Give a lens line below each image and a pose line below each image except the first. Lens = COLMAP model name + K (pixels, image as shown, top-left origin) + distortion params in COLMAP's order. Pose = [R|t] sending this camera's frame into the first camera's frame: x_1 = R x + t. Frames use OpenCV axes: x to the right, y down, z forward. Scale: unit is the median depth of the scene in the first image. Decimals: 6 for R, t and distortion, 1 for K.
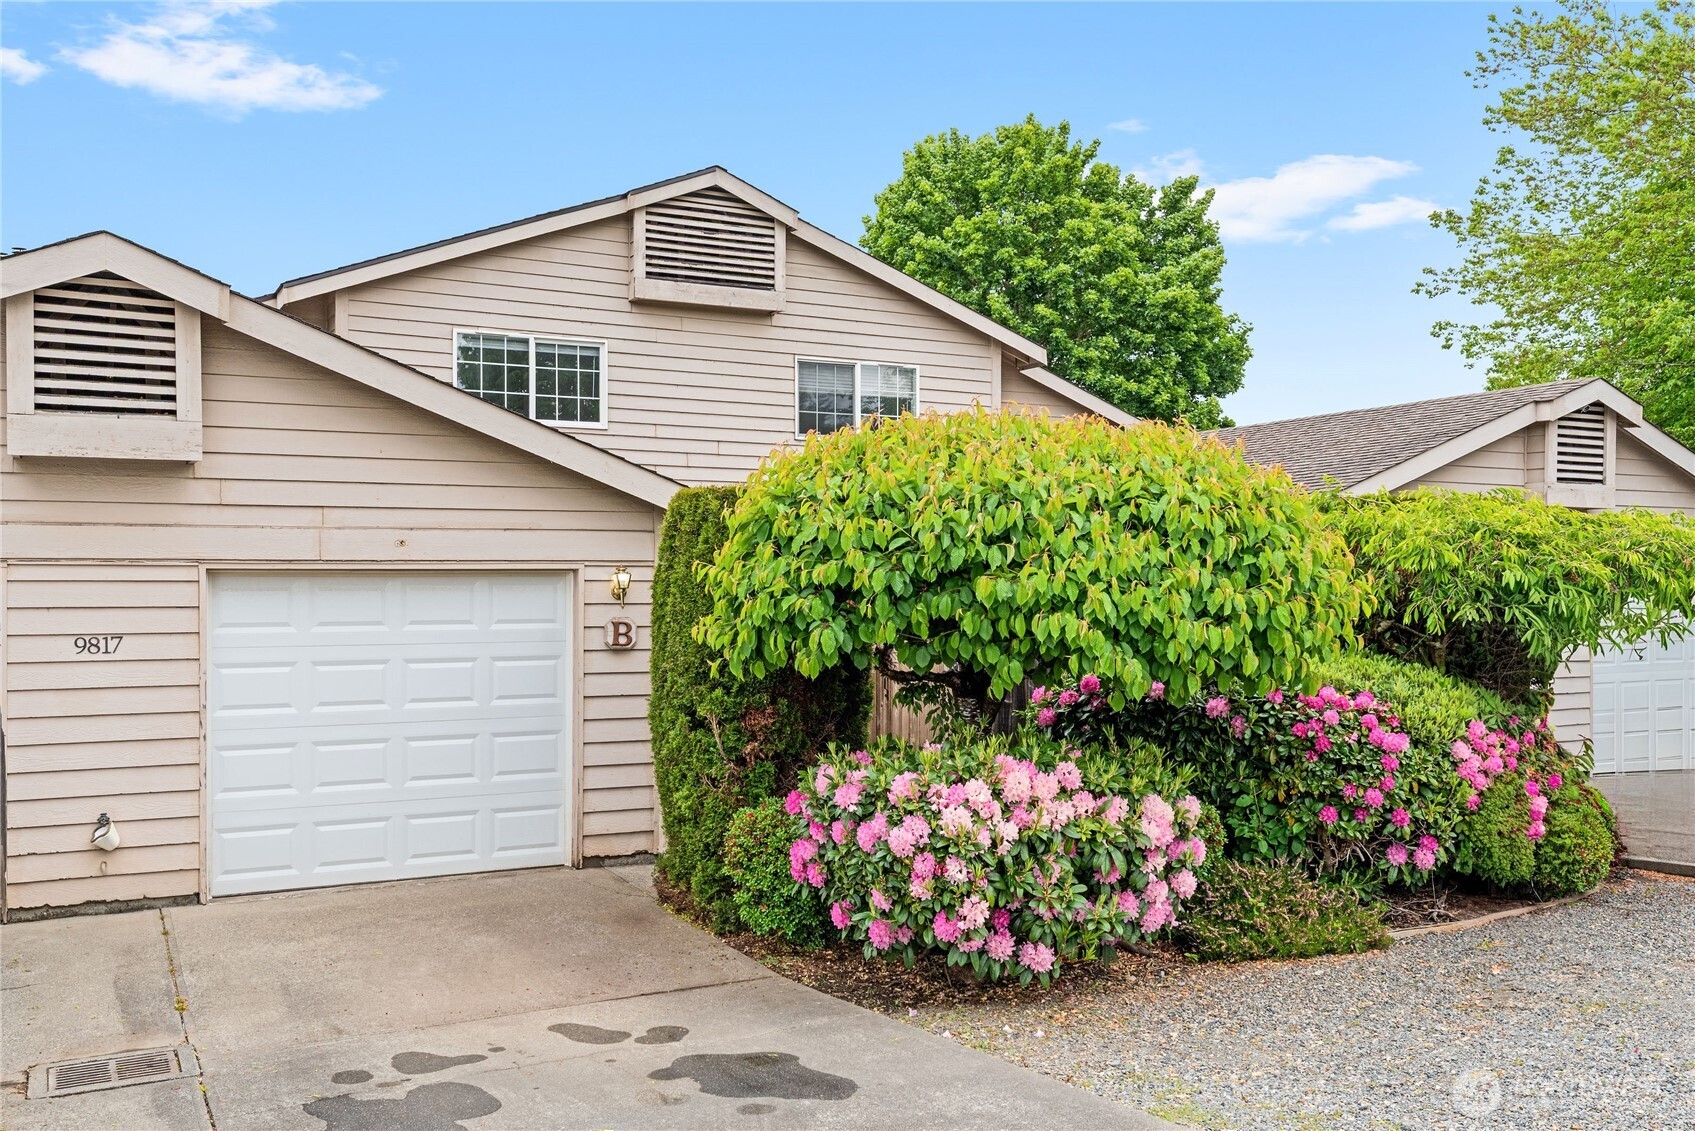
lens RADIAL K [[1464.5, 0, 844.8], [0, 1464.5, 602.4], [0, 0, 1]] dist [-0.004402, -0.009173]
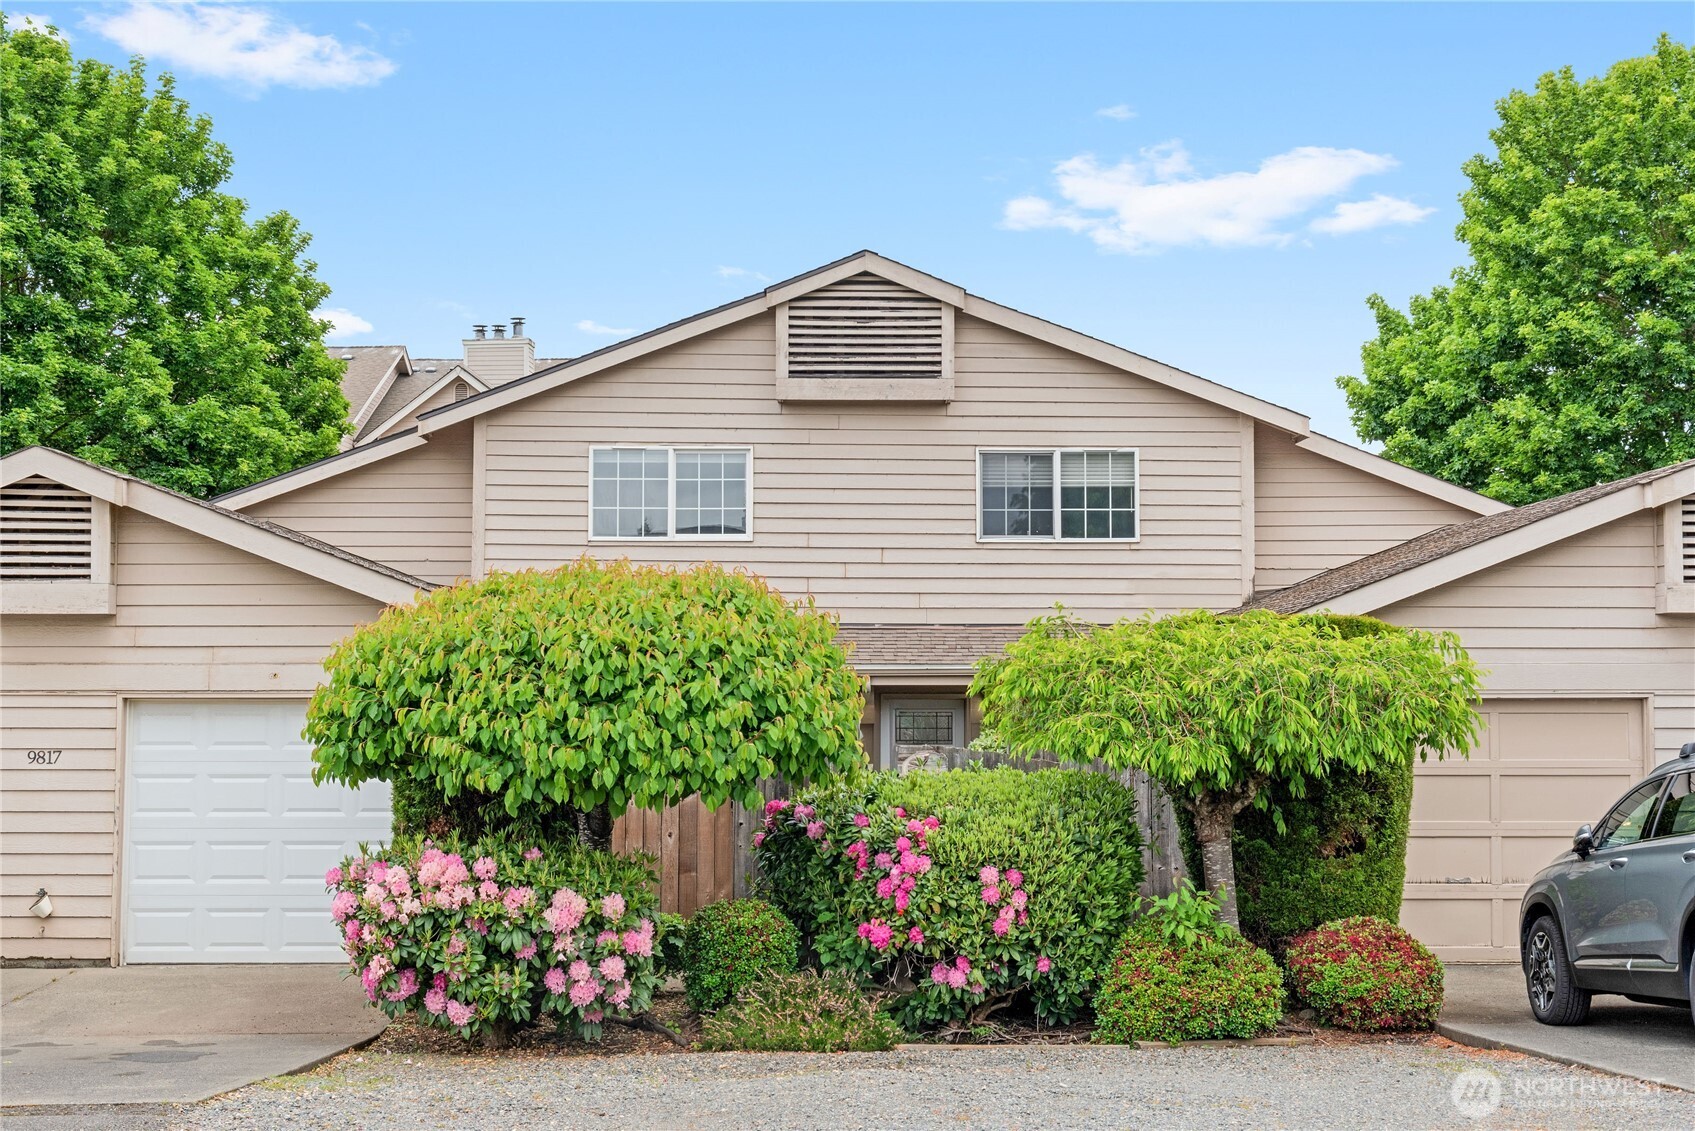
lens RADIAL K [[2149.8, 0, 847.0], [0, 2149.8, 570.0], [0, 0, 1]] dist [-0.059883, 0.000000]
pose [[0.906388, -0.025555, -0.421673, 0.485449], [-0.005242, 0.997411, -0.071717, -0.002357], [0.422414, 0.067214, 0.903908, -0.214714]]
